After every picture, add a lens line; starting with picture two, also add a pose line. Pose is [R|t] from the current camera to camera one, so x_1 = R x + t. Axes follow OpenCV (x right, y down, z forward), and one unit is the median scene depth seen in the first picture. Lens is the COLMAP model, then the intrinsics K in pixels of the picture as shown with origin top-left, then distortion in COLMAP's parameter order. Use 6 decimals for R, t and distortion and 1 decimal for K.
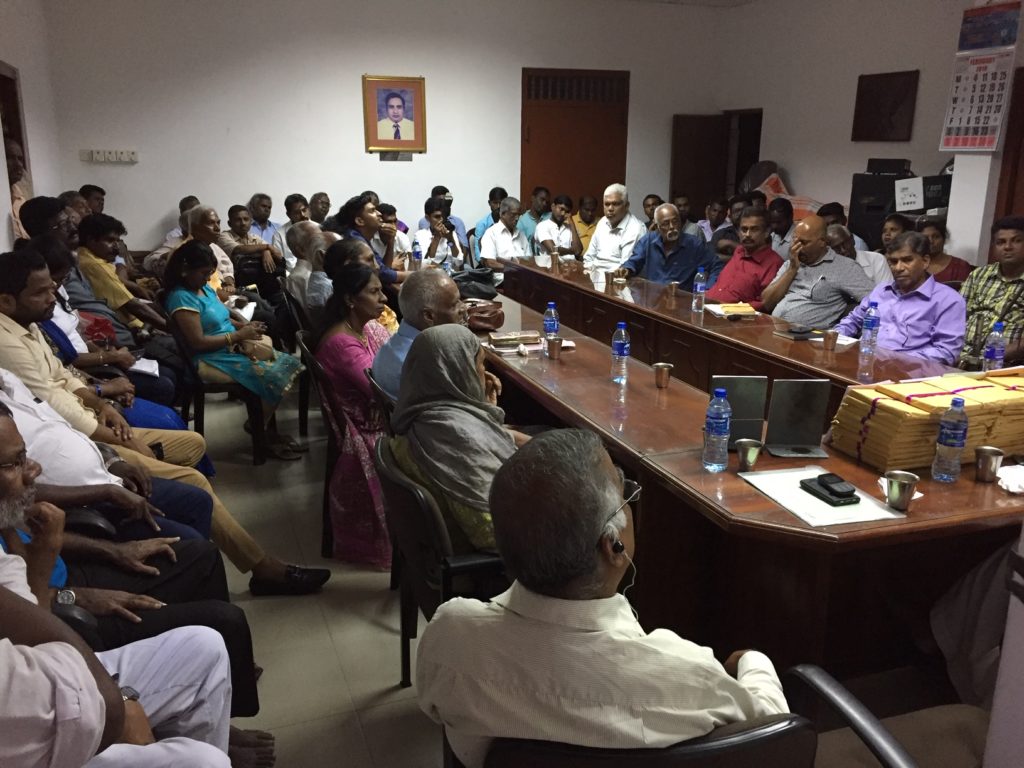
lens RADIAL K [[883.0, 0, 505.5], [0, 883.0, 380.1], [0, 0, 1]] dist [0.049509, -0.055021]
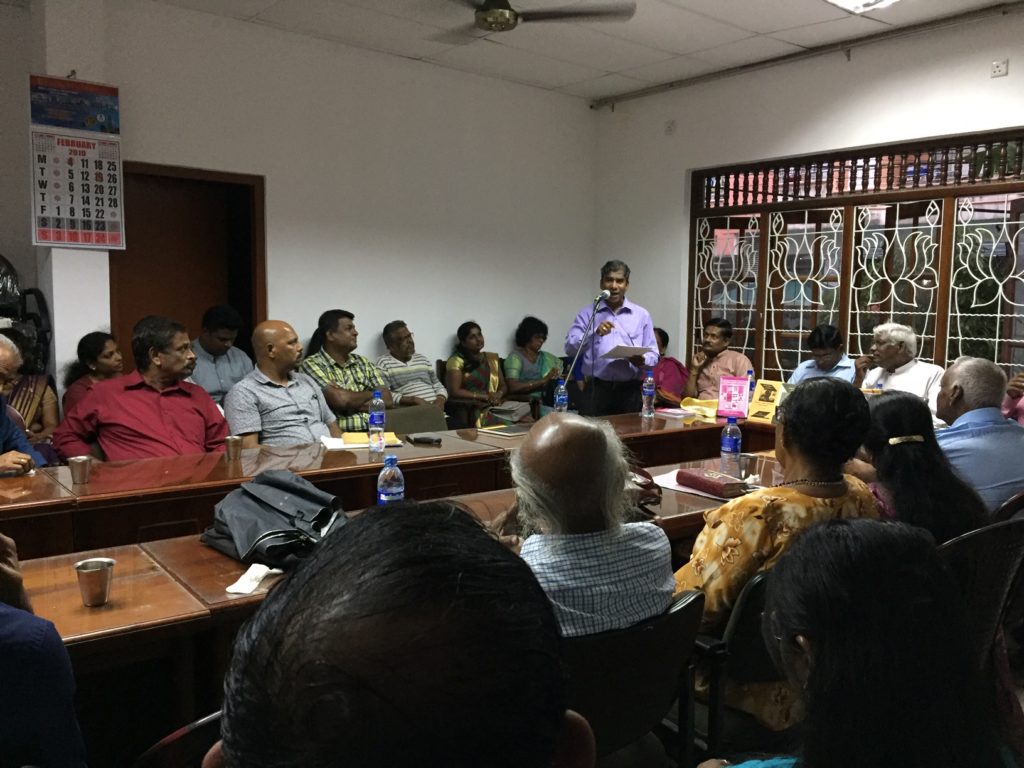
lens RADIAL K [[883.0, 0, 515.0], [0, 883.0, 392.8], [0, 0, 1]] dist [0.049509, -0.055021]
pose [[-0.337645, -0.106838, 0.935191, -0.424603], [0.222396, 0.956353, 0.189550, -0.198715], [-0.914623, 0.271984, -0.299148, 0.935217]]
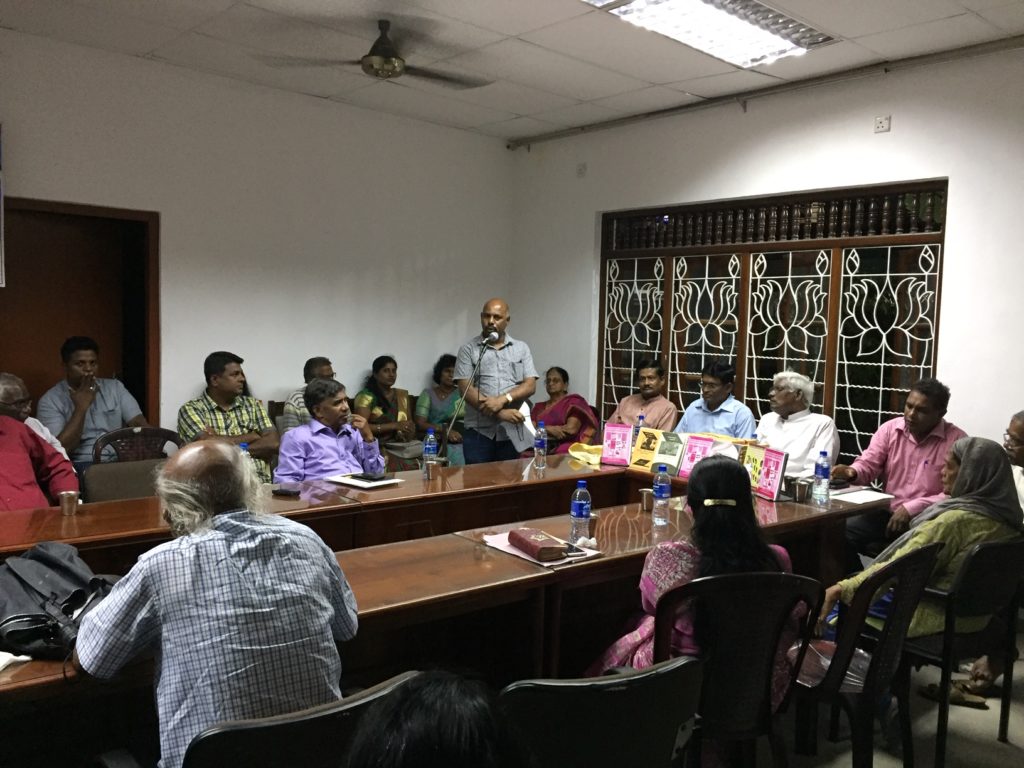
lens RADIAL K [[883.0, 0, 522.2], [0, 883.0, 383.2], [0, 0, 1]] dist [0.049509, -0.055021]
pose [[-0.376676, -0.076818, 0.923155, -0.444645], [0.205441, 0.964812, 0.164111, -0.201706], [-0.903277, 0.251470, -0.347640, 0.855902]]
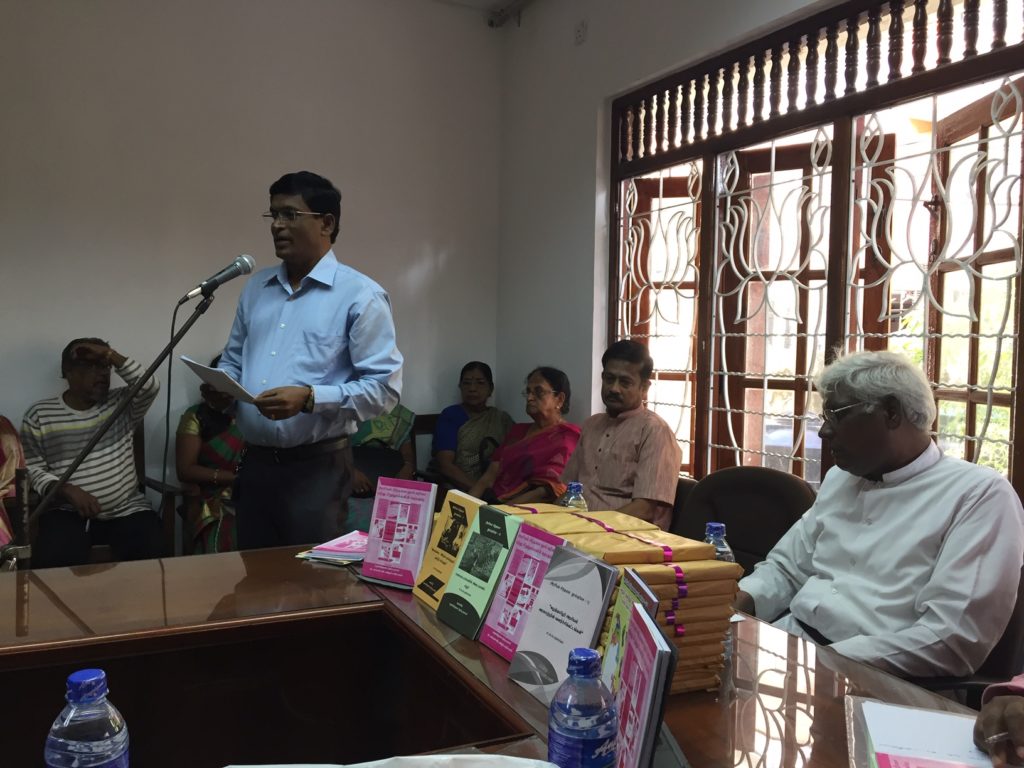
lens RADIAL K [[883.0, 0, 519.8], [0, 883.0, 386.8], [0, 0, 1]] dist [0.049509, -0.055021]
pose [[-0.126534, -0.050425, 0.990680, -0.054066], [0.231477, 0.969634, 0.078919, -0.062049], [-0.964576, 0.239305, -0.111019, 0.488319]]
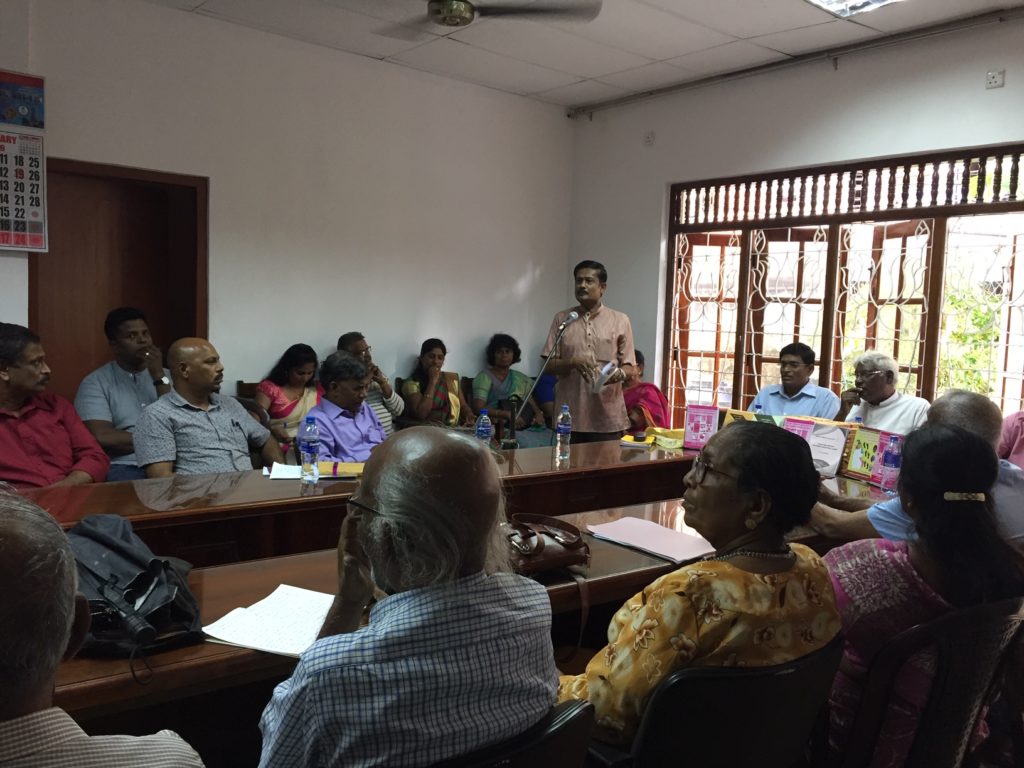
lens RADIAL K [[883.0, 0, 515.0], [0, 883.0, 390.8], [0, 0, 1]] dist [0.049509, -0.055021]
pose [[-0.337819, -0.095855, 0.936317, -0.373060], [0.201113, 0.964474, 0.171298, -0.185094], [-0.919474, 0.246173, -0.306540, 0.873878]]
